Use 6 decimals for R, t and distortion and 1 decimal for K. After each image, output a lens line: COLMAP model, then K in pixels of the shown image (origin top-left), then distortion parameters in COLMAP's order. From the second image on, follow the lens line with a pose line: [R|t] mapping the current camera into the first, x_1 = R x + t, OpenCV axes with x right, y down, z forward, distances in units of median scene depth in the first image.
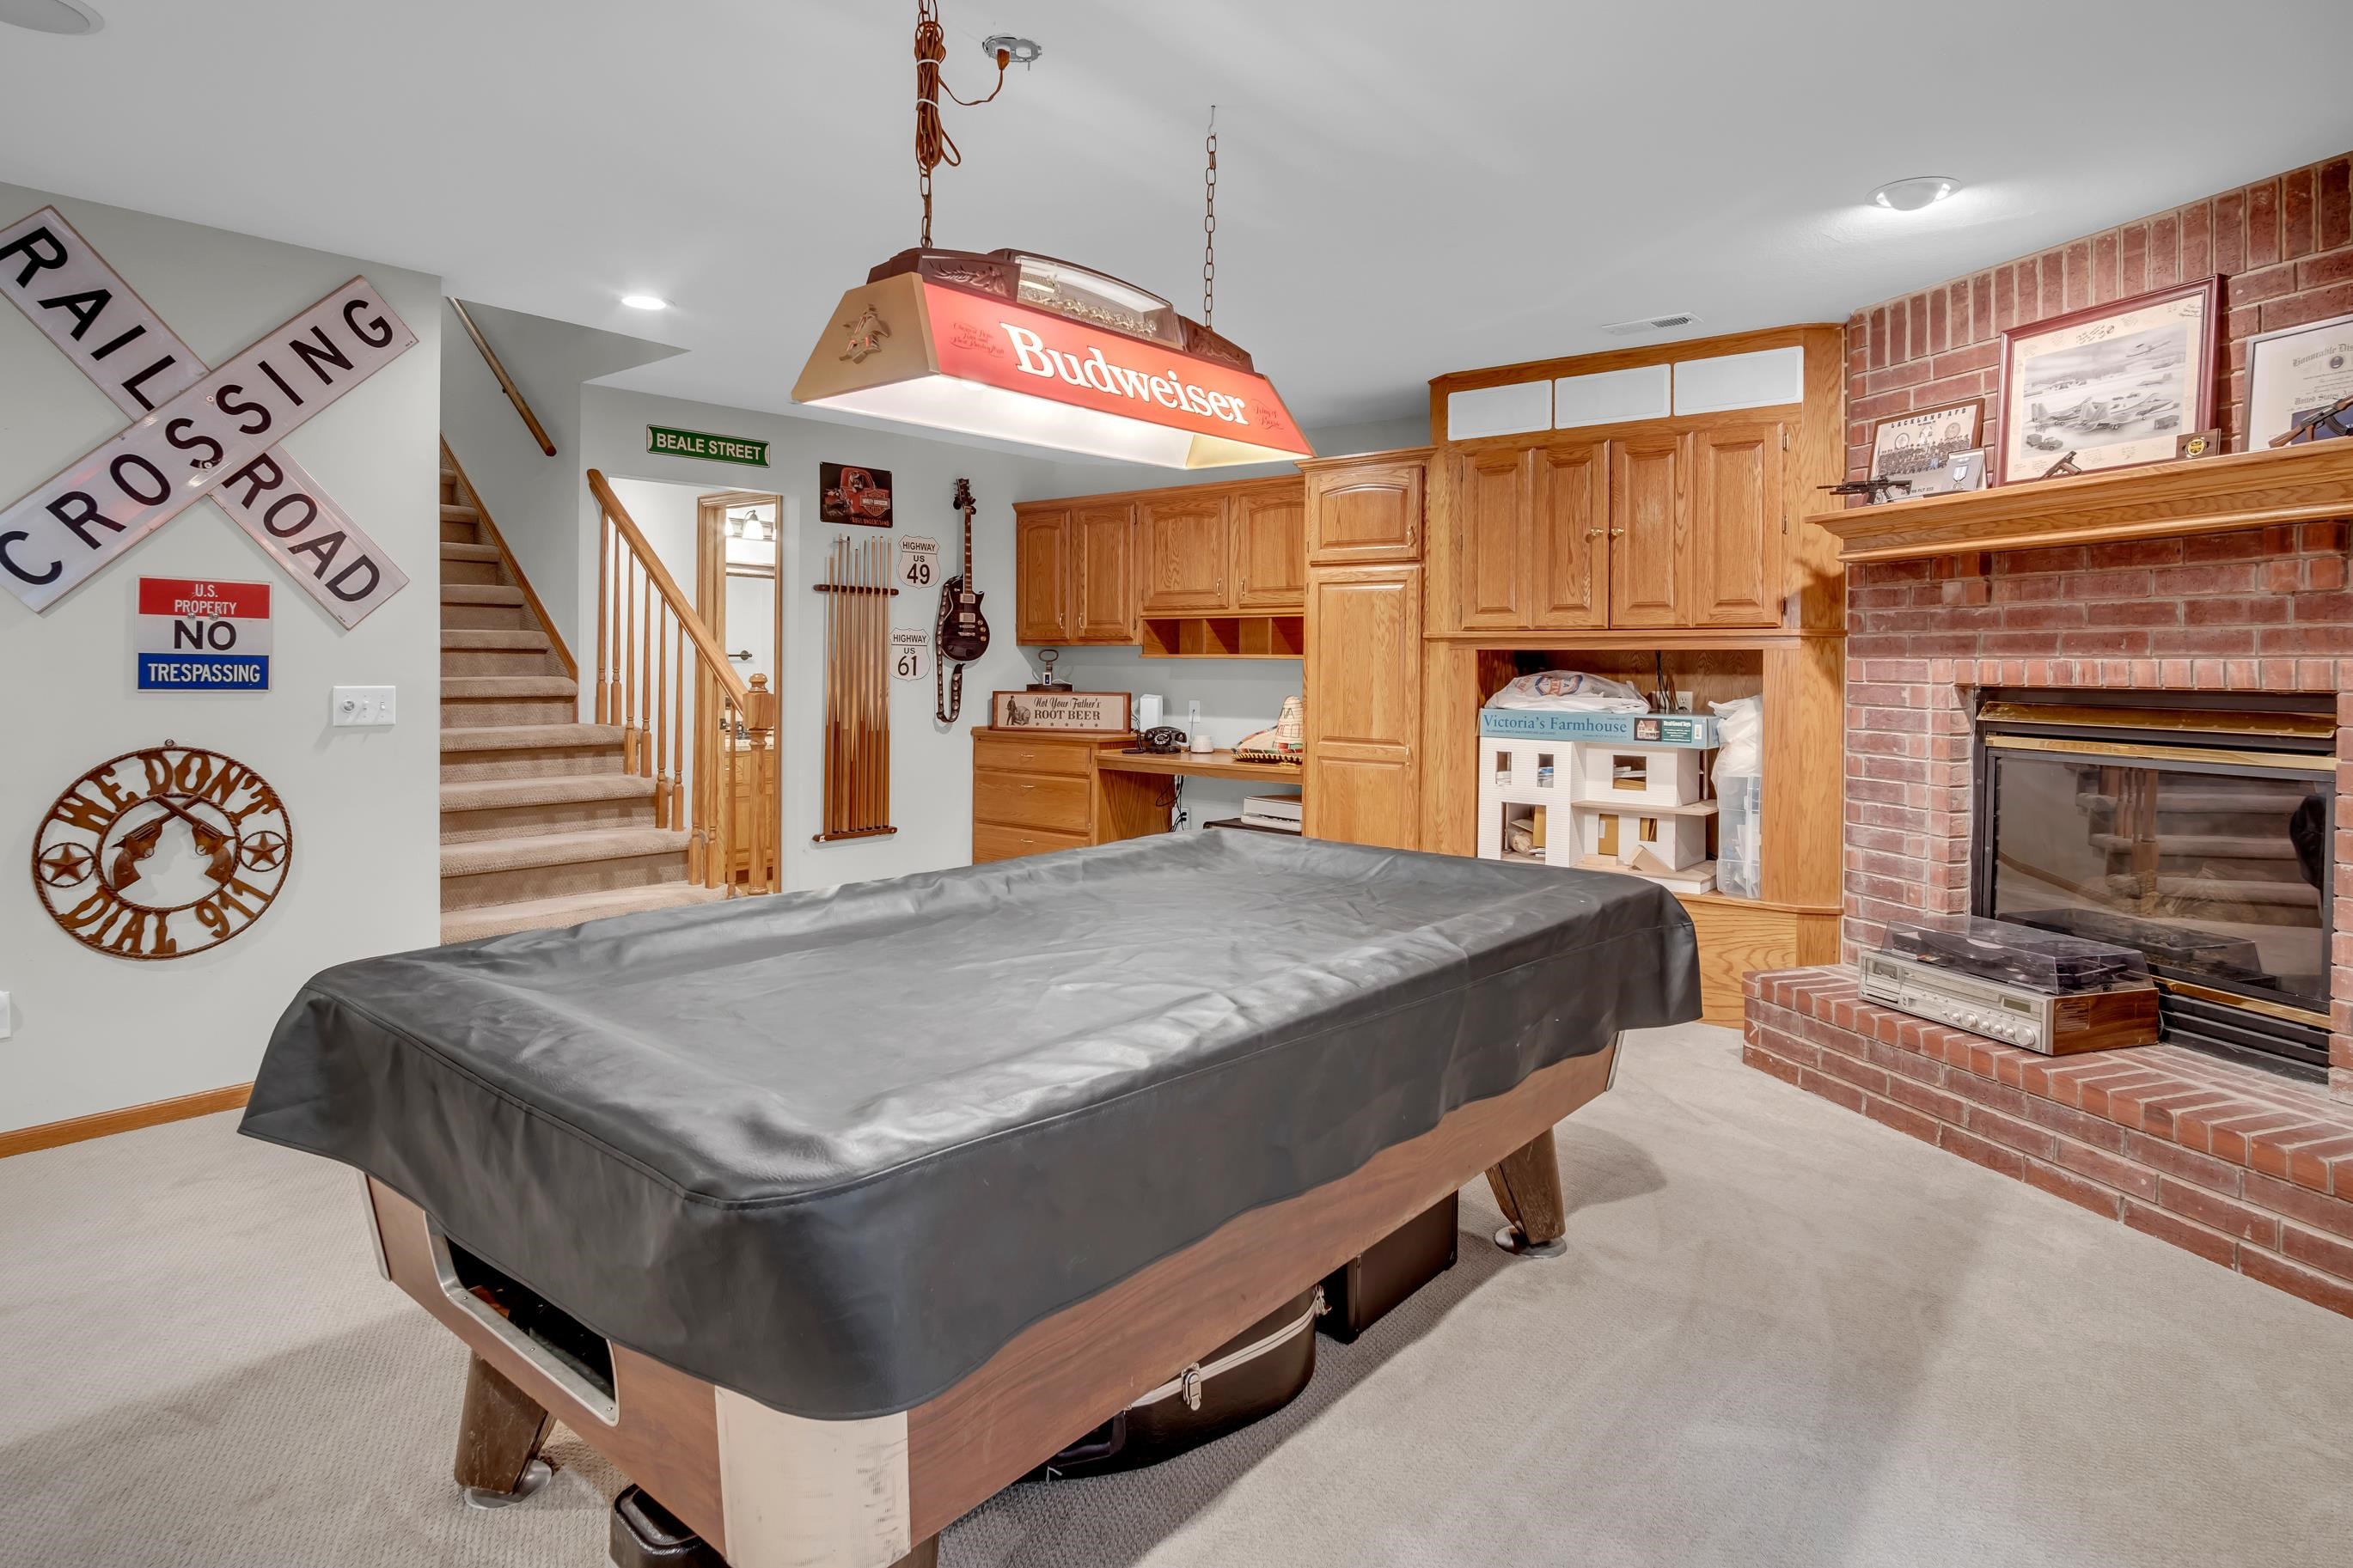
lens RADIAL K [[1311.4, 0, 1171.7], [0, 1311.4, 665.5], [0, 0, 1]] dist [-0.023021, 0.001660]
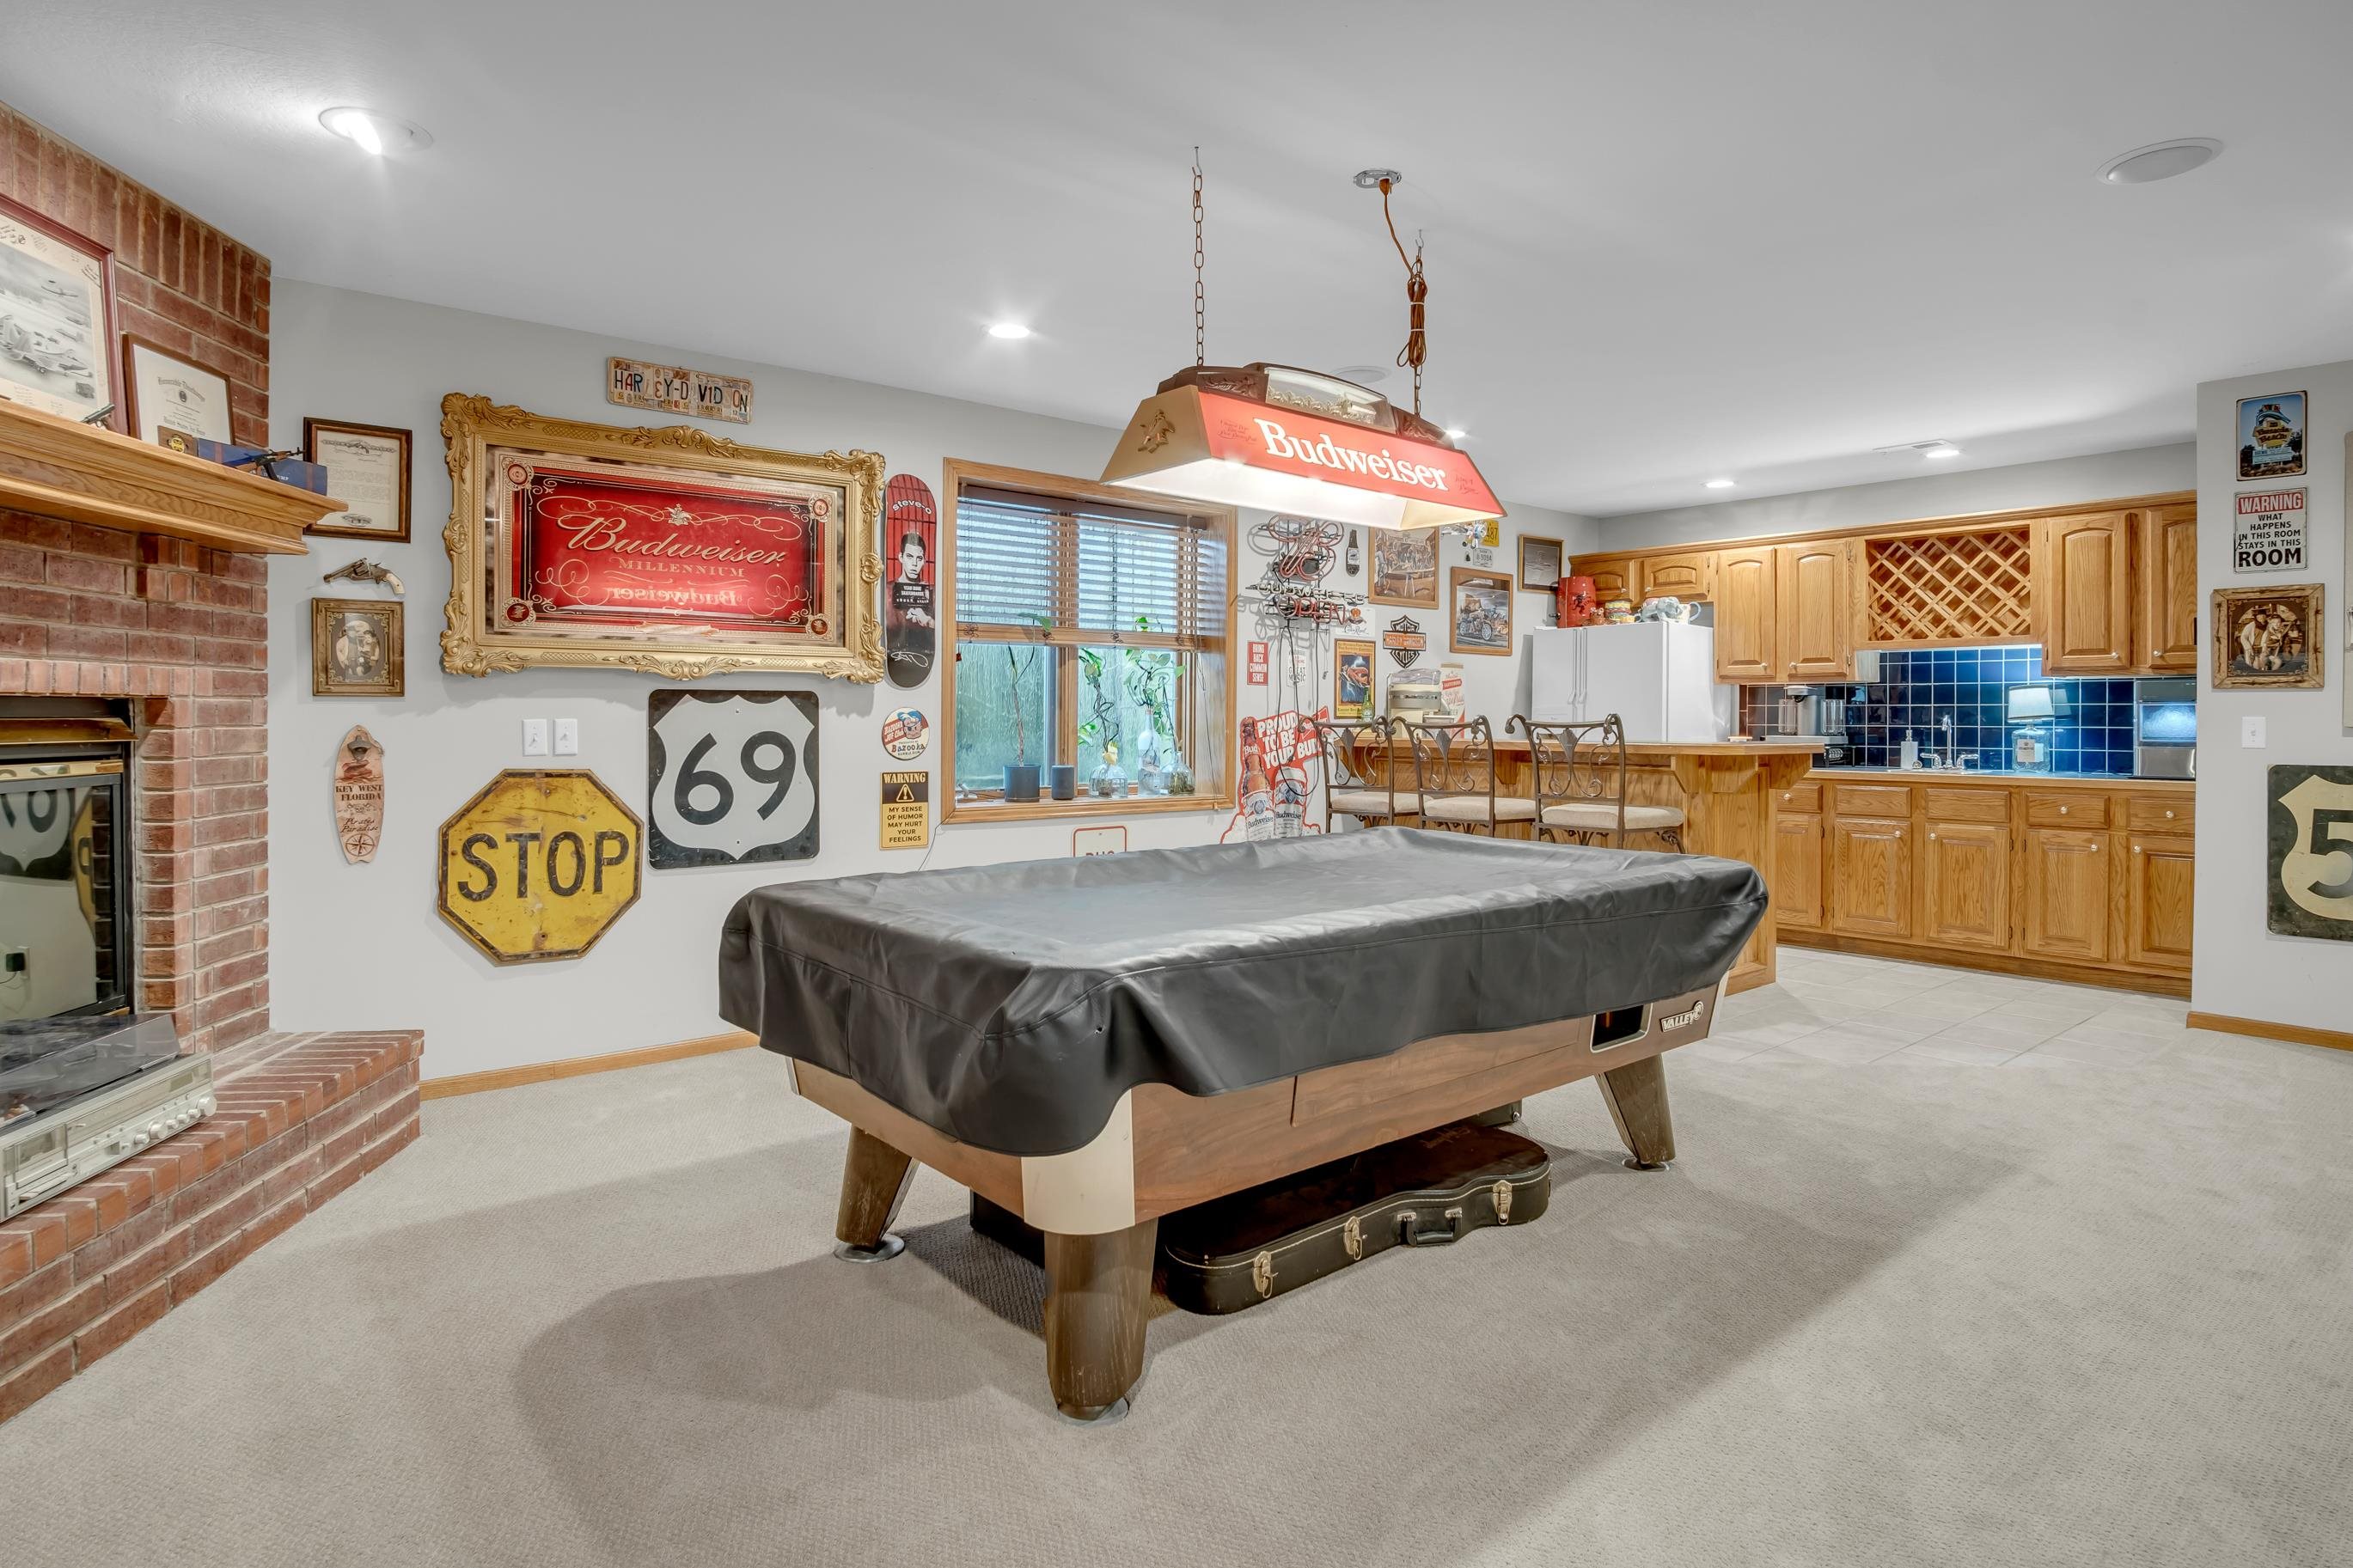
lens RADIAL K [[1276.8, 0, 1179.6], [0, 1276.8, 715.2], [0, 0, 1]] dist [-0.014968, 0.000486]
pose [[-0.982170, -0.012143, 0.187601, -0.121175], [-0.012075, 0.999926, 0.001509, 0.021760], [-0.187606, -0.000783, -0.982244, 1.719291]]
